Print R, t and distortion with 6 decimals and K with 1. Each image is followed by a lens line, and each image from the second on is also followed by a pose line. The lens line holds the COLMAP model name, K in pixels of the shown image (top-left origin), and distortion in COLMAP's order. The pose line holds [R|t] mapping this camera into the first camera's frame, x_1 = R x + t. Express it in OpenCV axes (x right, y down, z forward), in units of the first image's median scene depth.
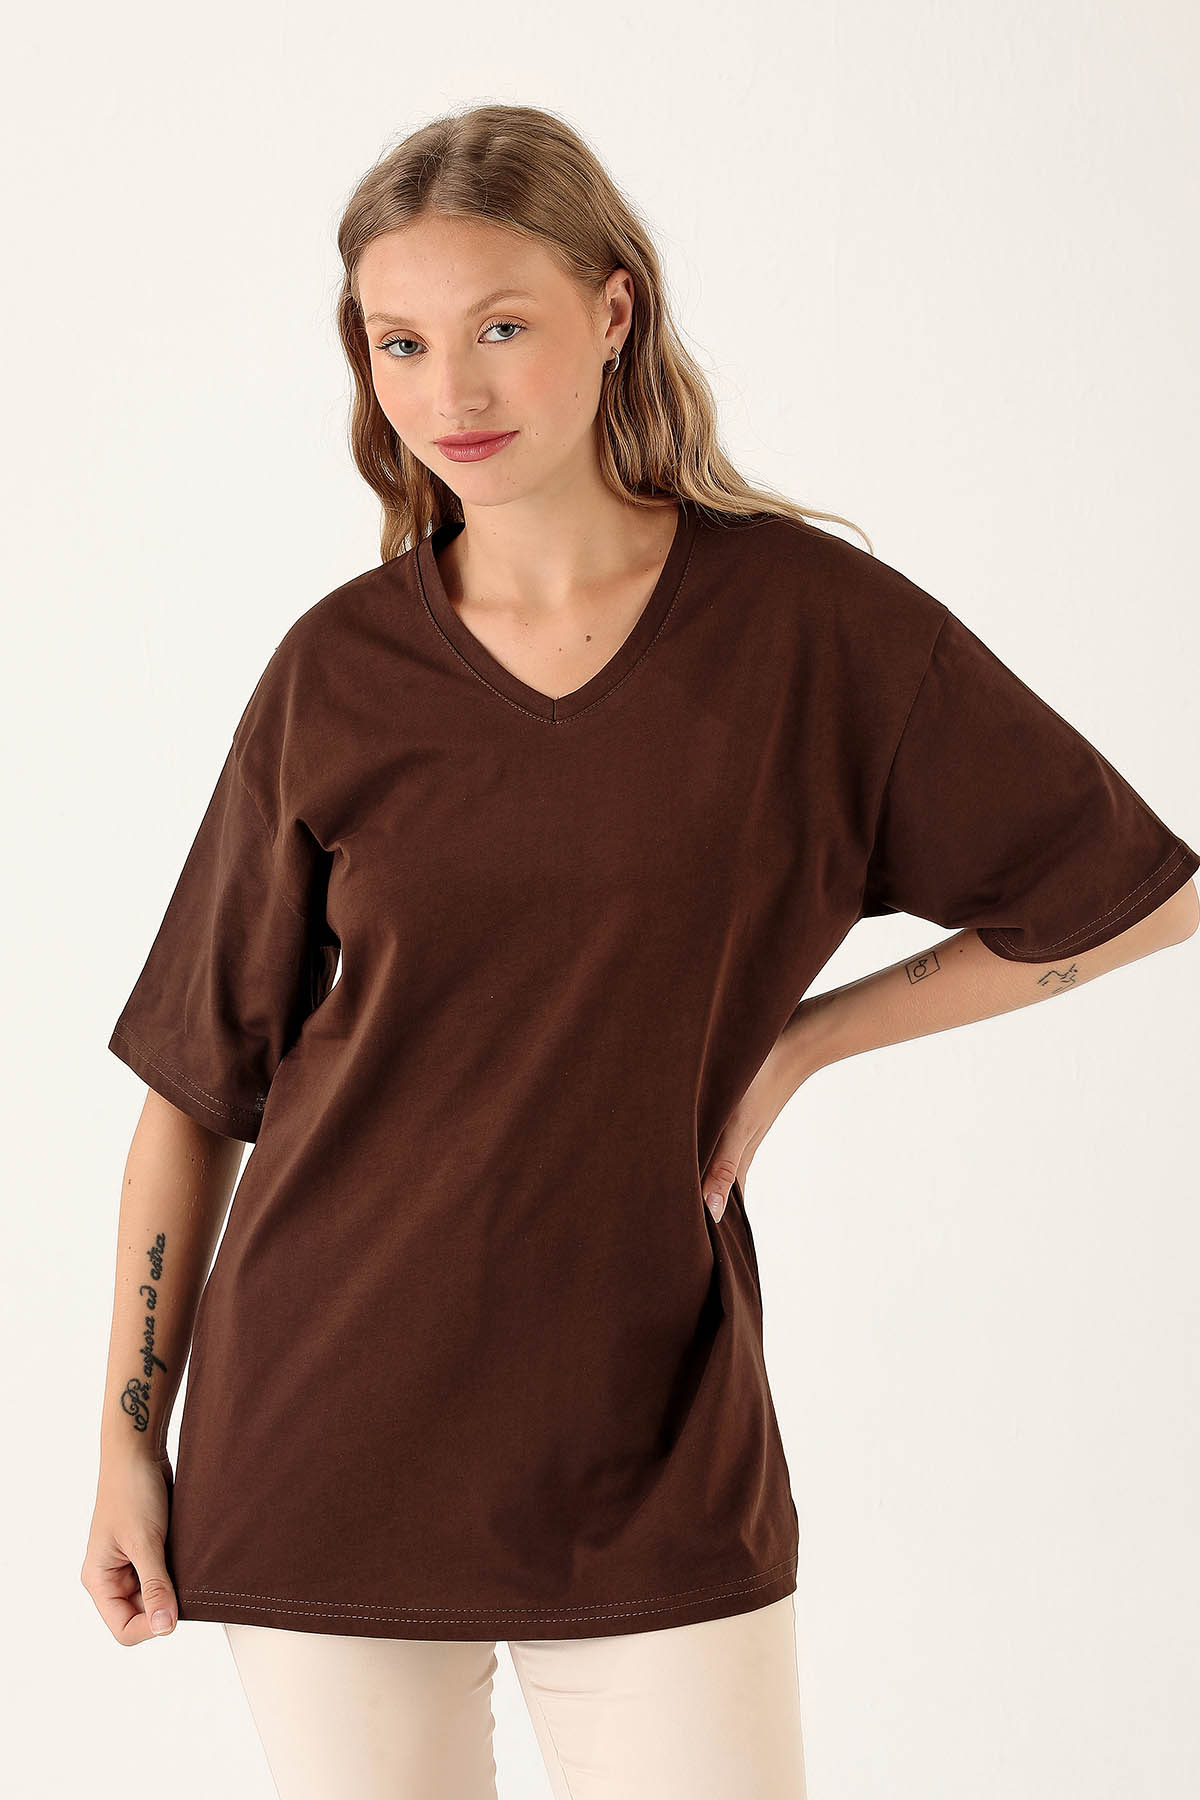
lens RADIAL K [[4326.1, 0, 600.0], [0, 4326.1, 900.0], [0, 0, 1]] dist [0.061611, 0.084925]
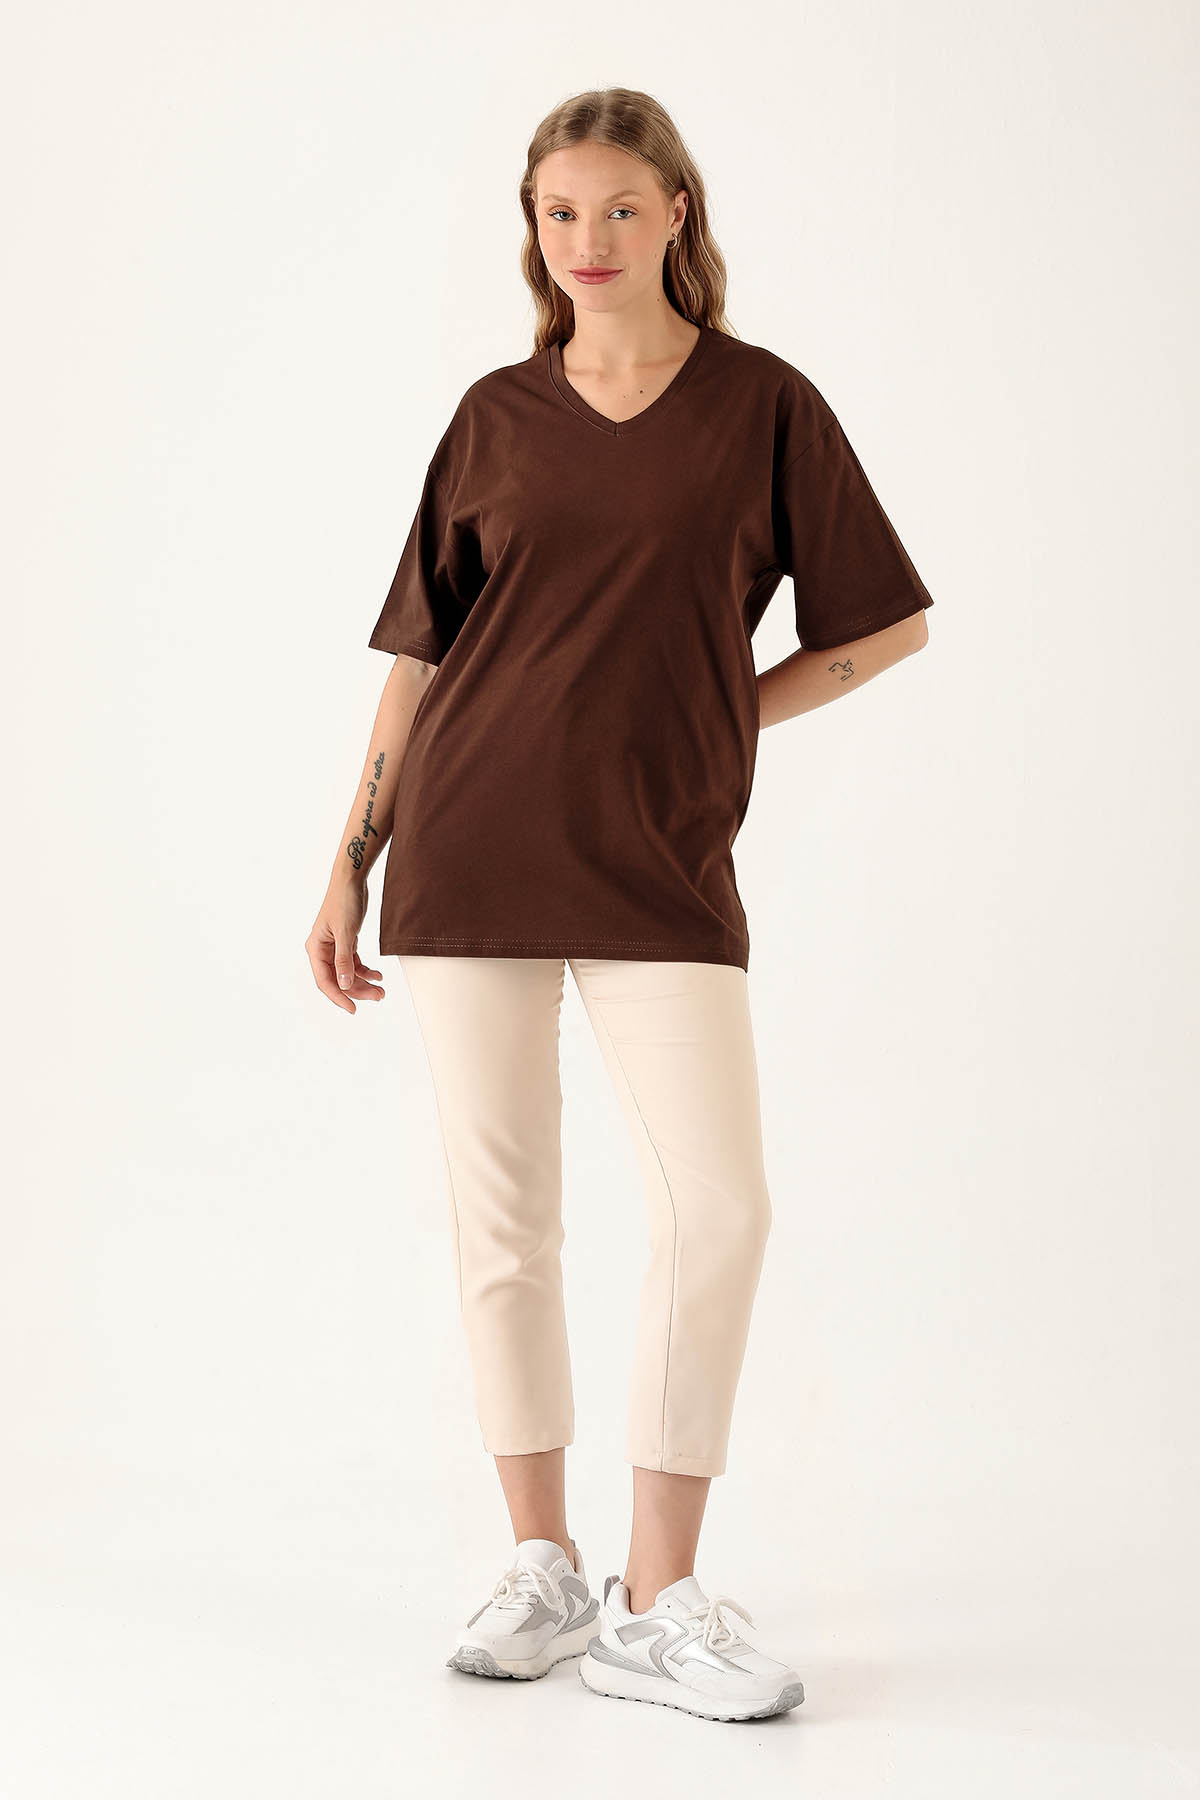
lens RADIAL K [[4326.1, 0, 600.0], [0, 4326.1, 900.0], [0, 0, 1]] dist [0.061611, 0.084925]
pose [[0.992478, 0.110309, -0.053103, 0.095049], [-0.106312, 0.991650, 0.072989, 0.020113], [0.060711, -0.066794, 0.995918, -0.798621]]
